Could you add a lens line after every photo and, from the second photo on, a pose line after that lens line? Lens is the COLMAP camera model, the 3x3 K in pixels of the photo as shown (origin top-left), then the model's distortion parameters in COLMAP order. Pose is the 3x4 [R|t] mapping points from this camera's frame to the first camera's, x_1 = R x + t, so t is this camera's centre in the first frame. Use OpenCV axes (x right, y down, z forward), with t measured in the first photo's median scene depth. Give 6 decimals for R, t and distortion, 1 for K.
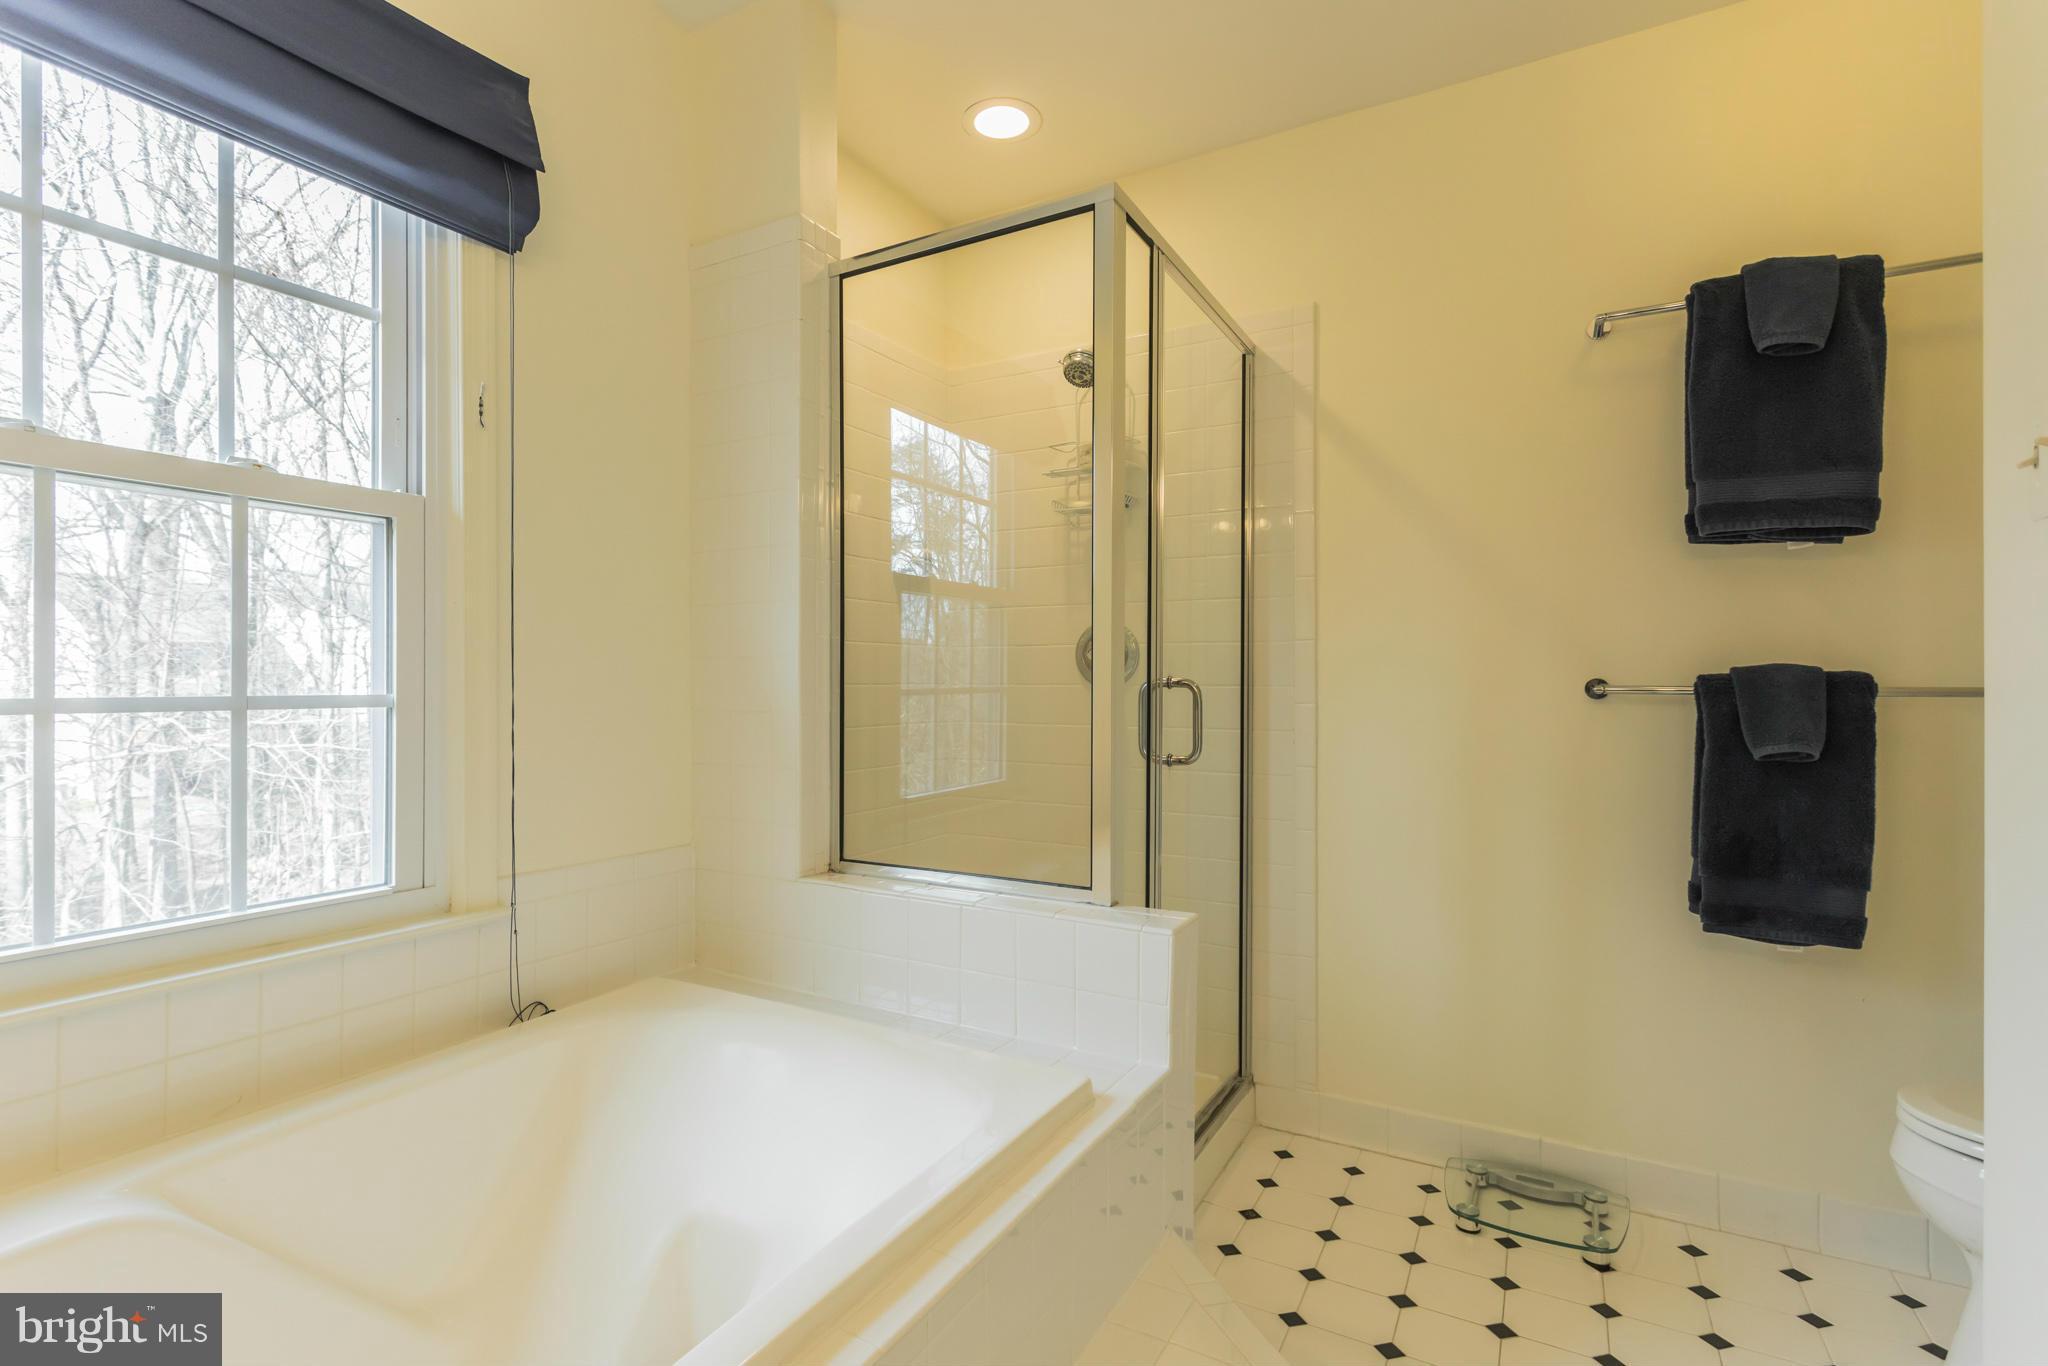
lens RADIAL K [[976.6, 0, 1022.3], [0, 976.6, 686.8], [0, 0, 1]] dist [-0.002694, -0.000068]
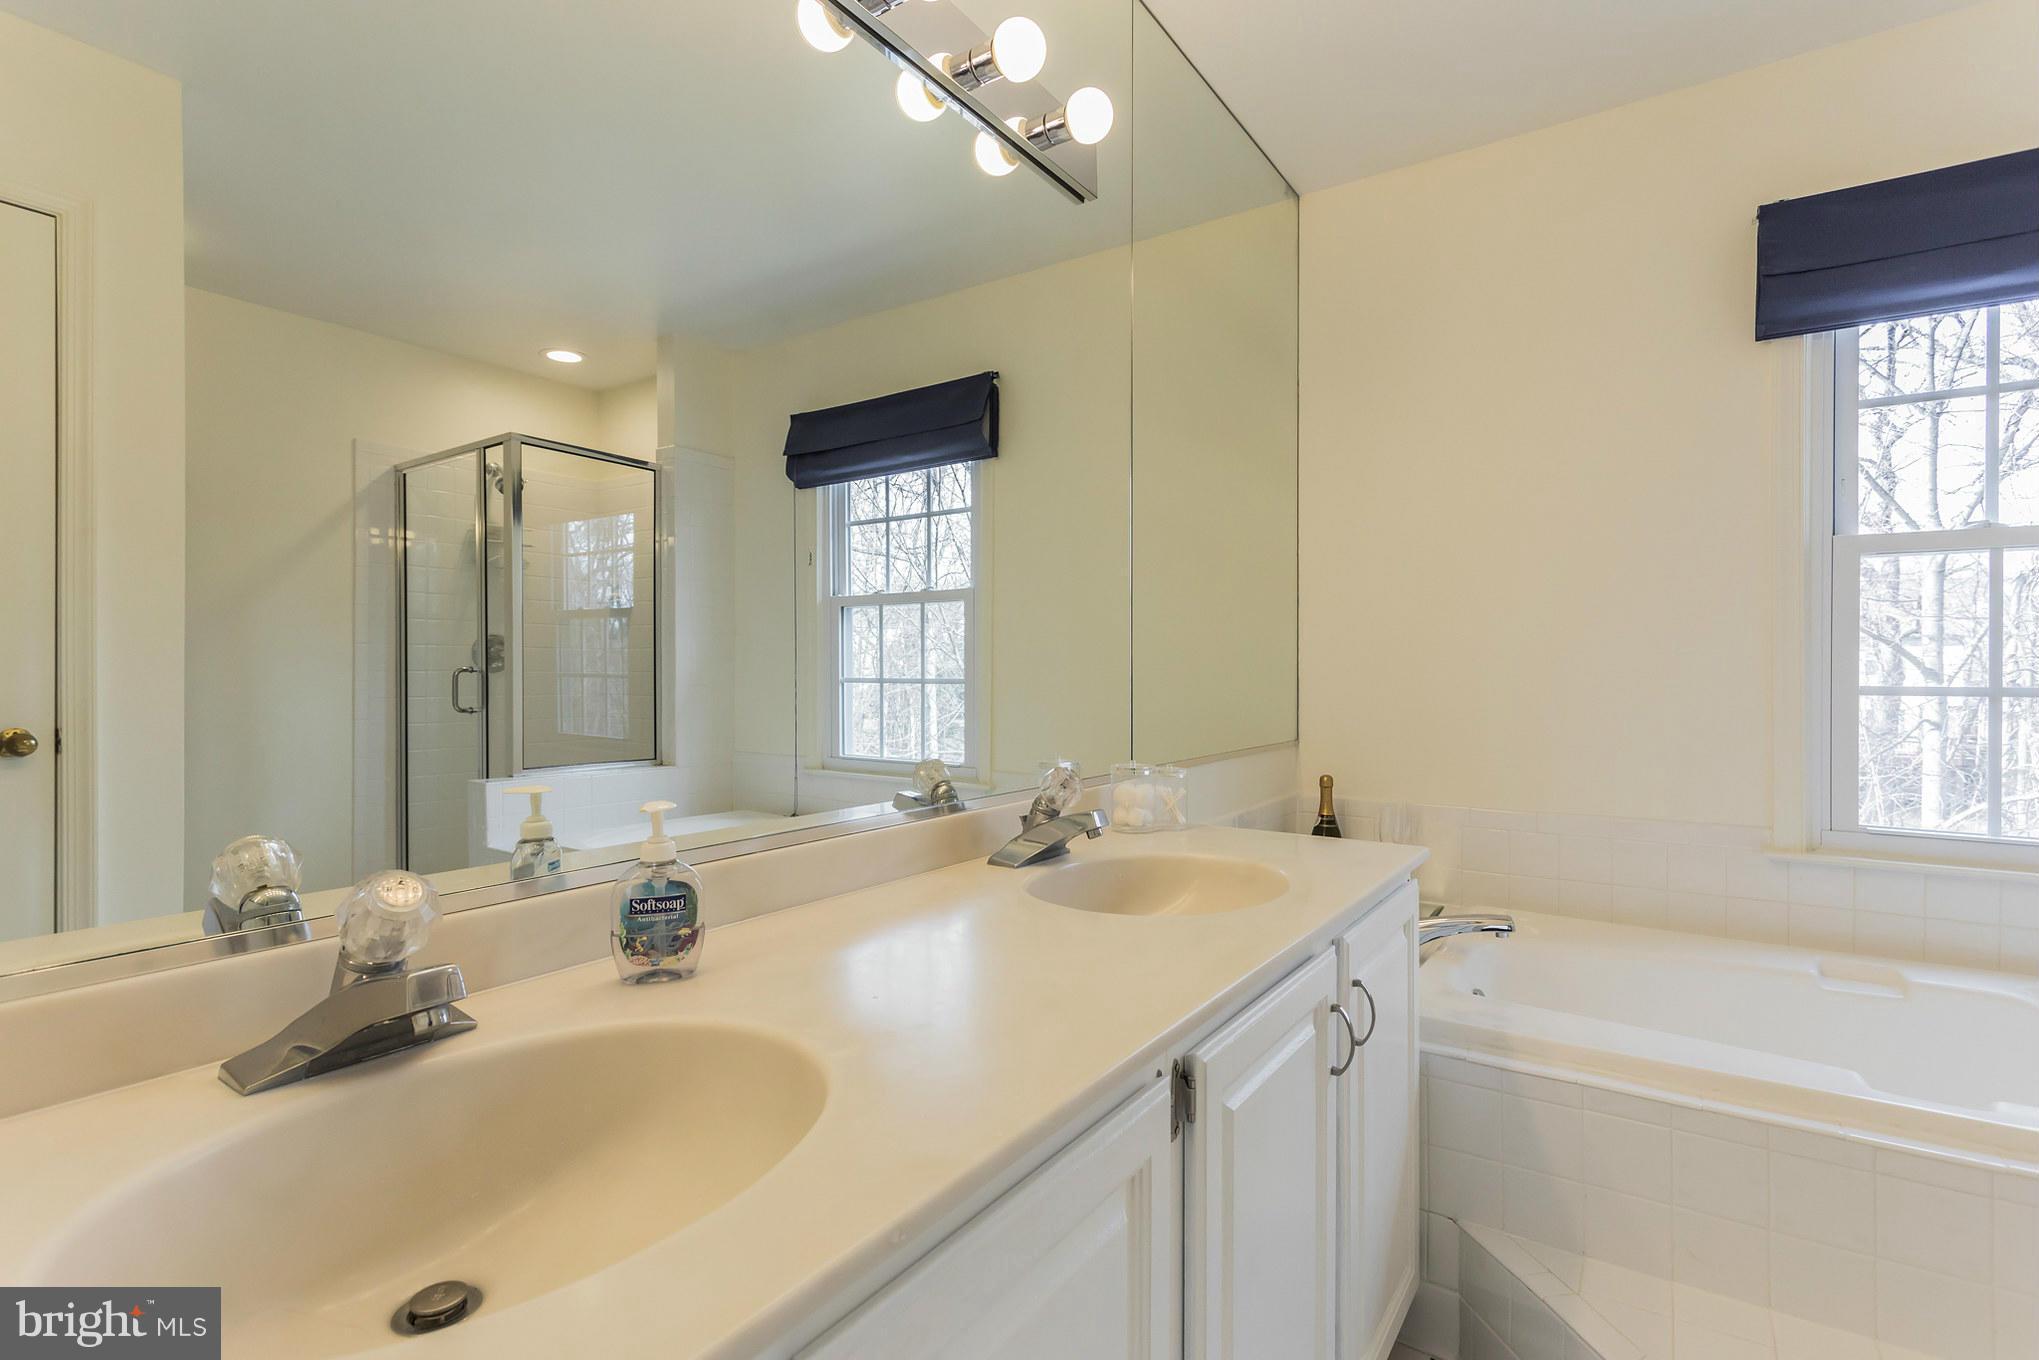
lens RADIAL K [[972.3, 0, 1018.7], [0, 972.3, 675.1], [0, 0, 1]] dist [-0.002694, -0.000068]
pose [[-0.093986, 0.004396, -0.995564, 1.703157], [-0.003987, 0.999981, 0.004792, -0.011234], [0.995566, 0.004420, -0.093967, 1.461721]]
